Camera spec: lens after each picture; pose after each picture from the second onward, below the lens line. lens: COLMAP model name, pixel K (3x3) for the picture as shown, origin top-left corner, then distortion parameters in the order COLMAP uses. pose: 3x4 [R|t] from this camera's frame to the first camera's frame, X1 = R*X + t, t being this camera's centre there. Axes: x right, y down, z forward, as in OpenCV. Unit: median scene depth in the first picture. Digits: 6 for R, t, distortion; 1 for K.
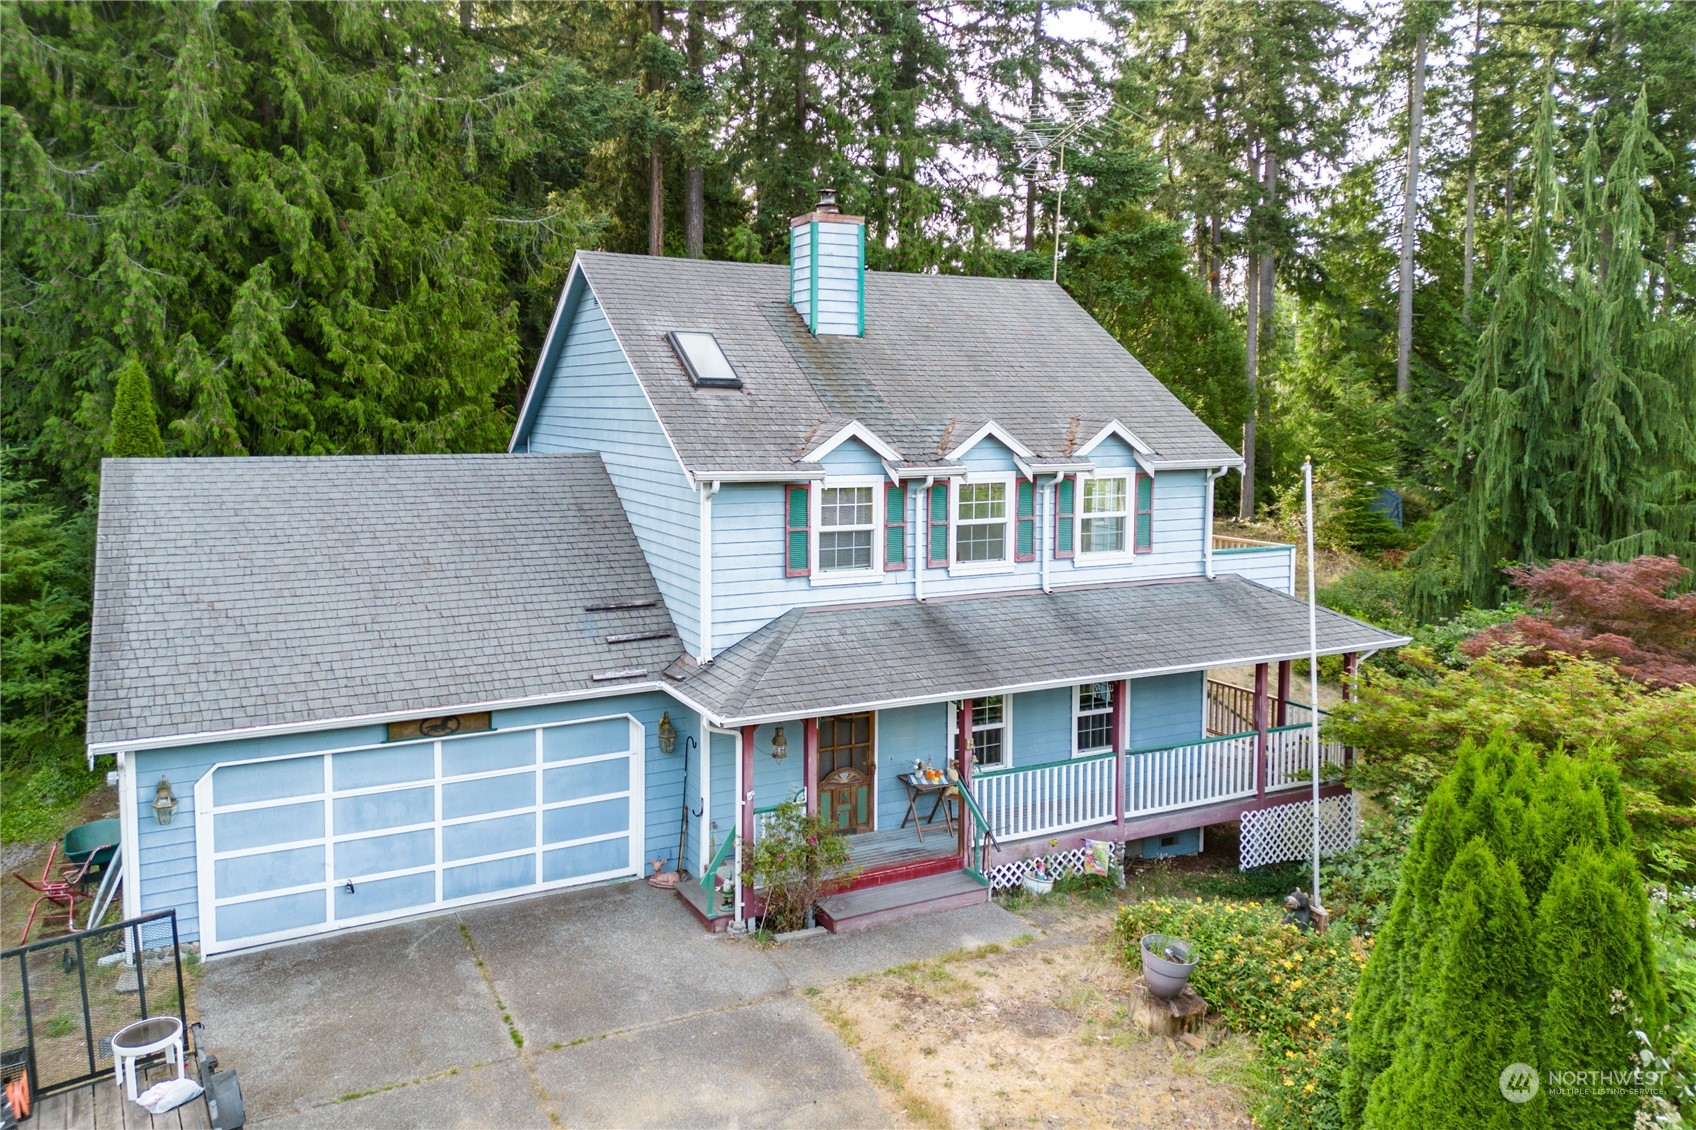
lens RADIAL K [[1190.9, 0, 838.4], [0, 1190.9, 505.7], [0, 0, 1]] dist [0.085419, -0.082833]
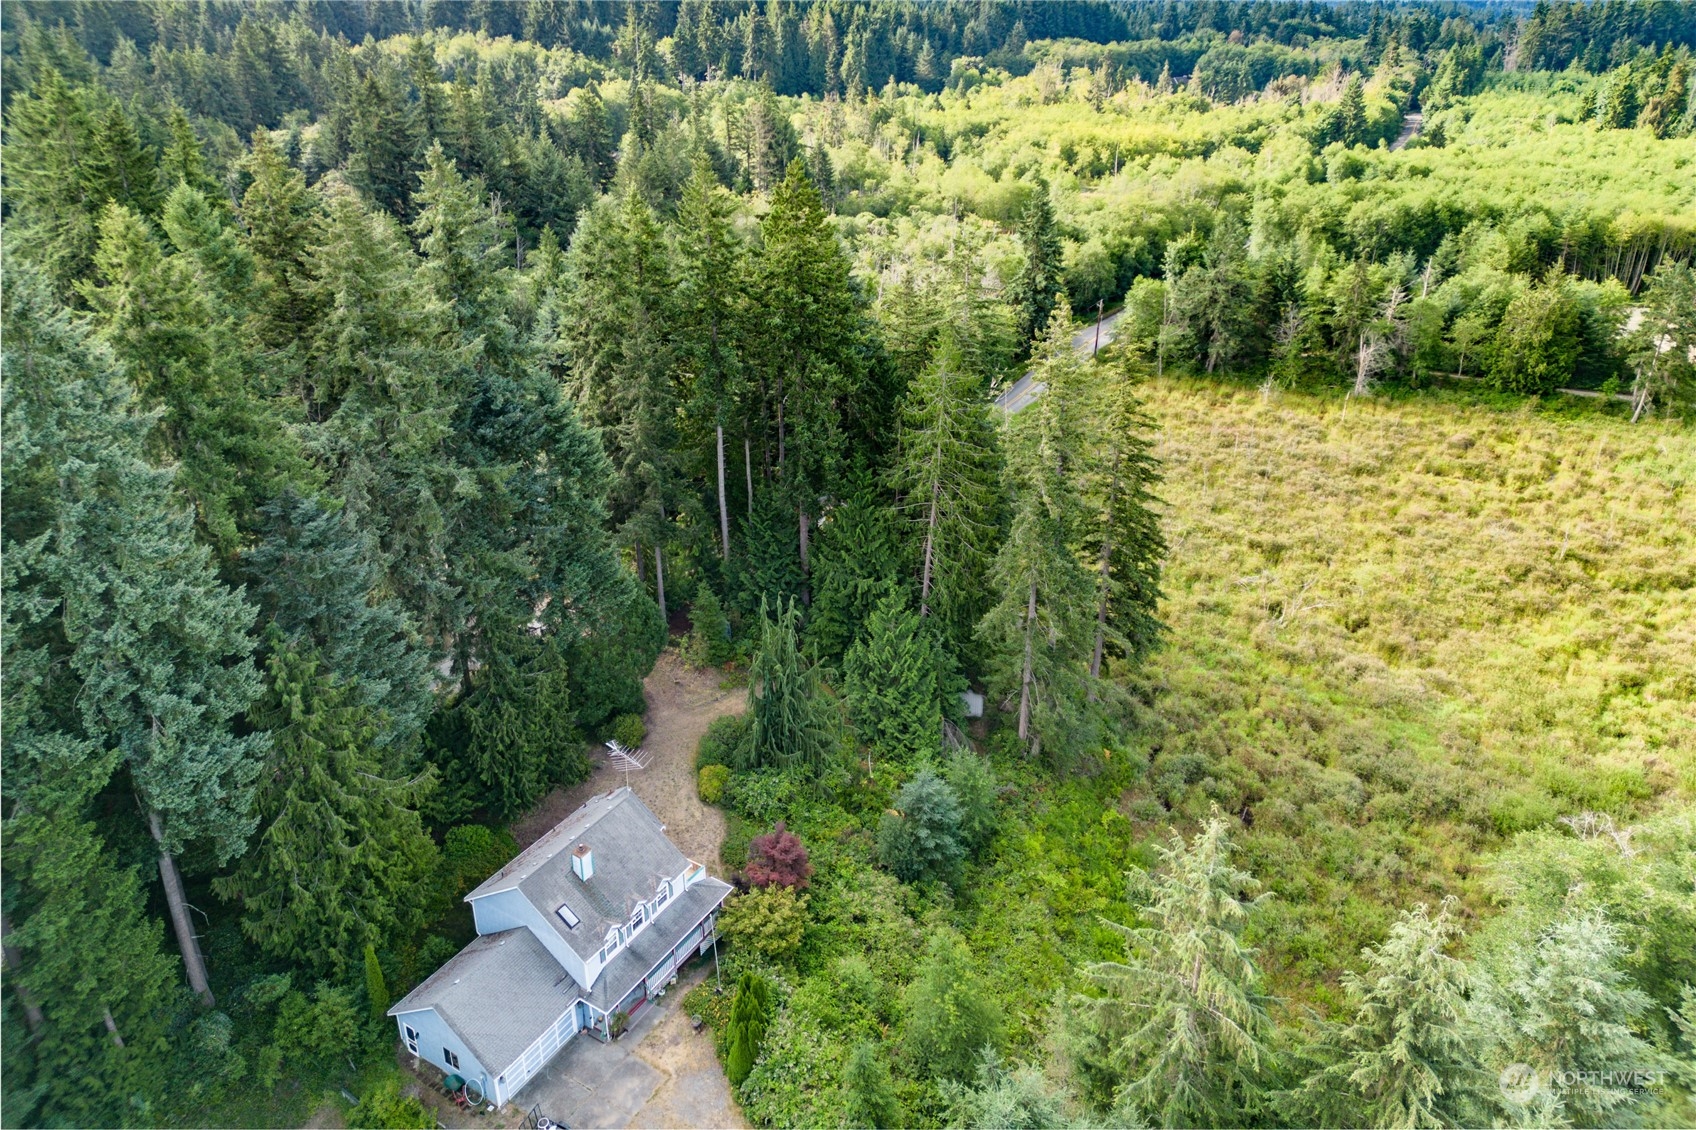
lens RADIAL K [[1215.2, 0, 844.1], [0, 1215.2, 461.2], [0, 0, 1]] dist [0.056364, -0.005027]
pose [[0.863198, -0.215204, 0.456702, -0.952043], [0.050852, 0.937062, 0.345441, -3.217975], [-0.502299, -0.274959, 0.819813, -2.655201]]
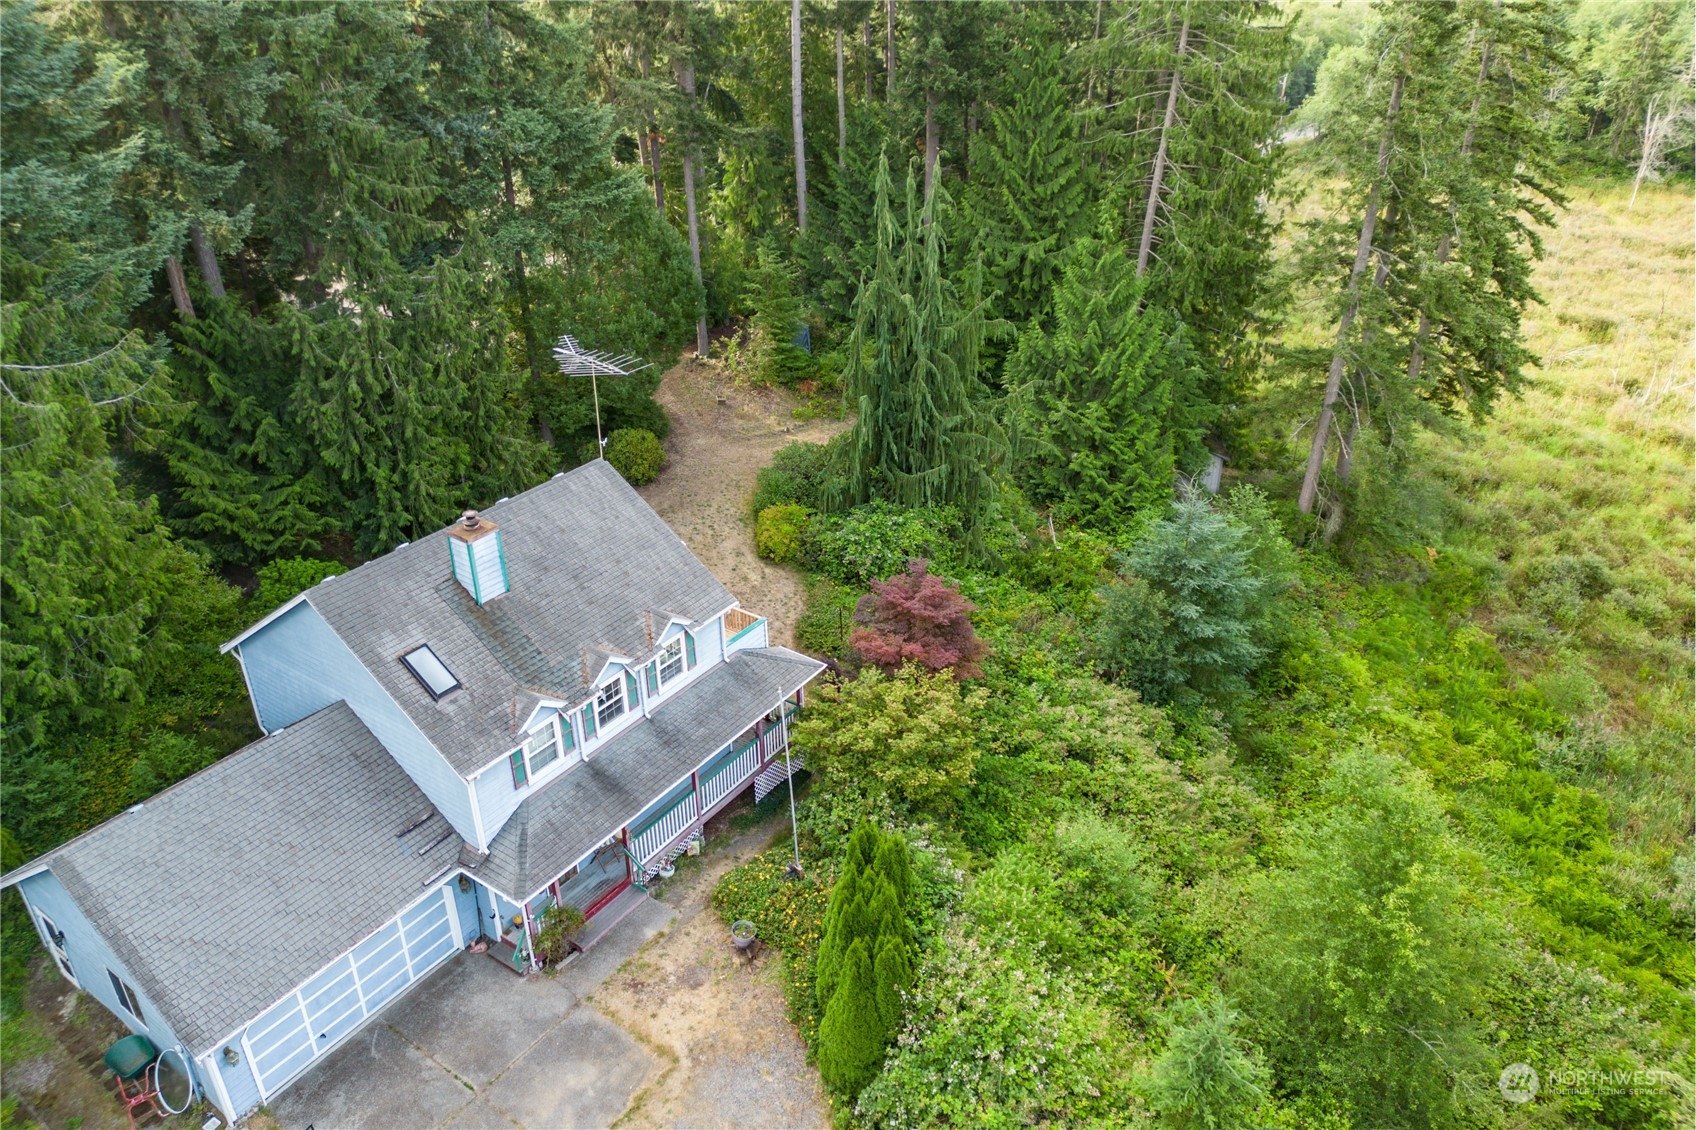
lens RADIAL K [[1190.9, 0, 838.4], [0, 1190.9, 505.7], [0, 0, 1]] dist [0.085419, -0.082833]
pose [[0.891019, -0.226411, 0.393476, -0.233268], [0.057164, 0.915810, 0.397522, -1.046262], [-0.450353, -0.331706, 0.828947, -0.585078]]
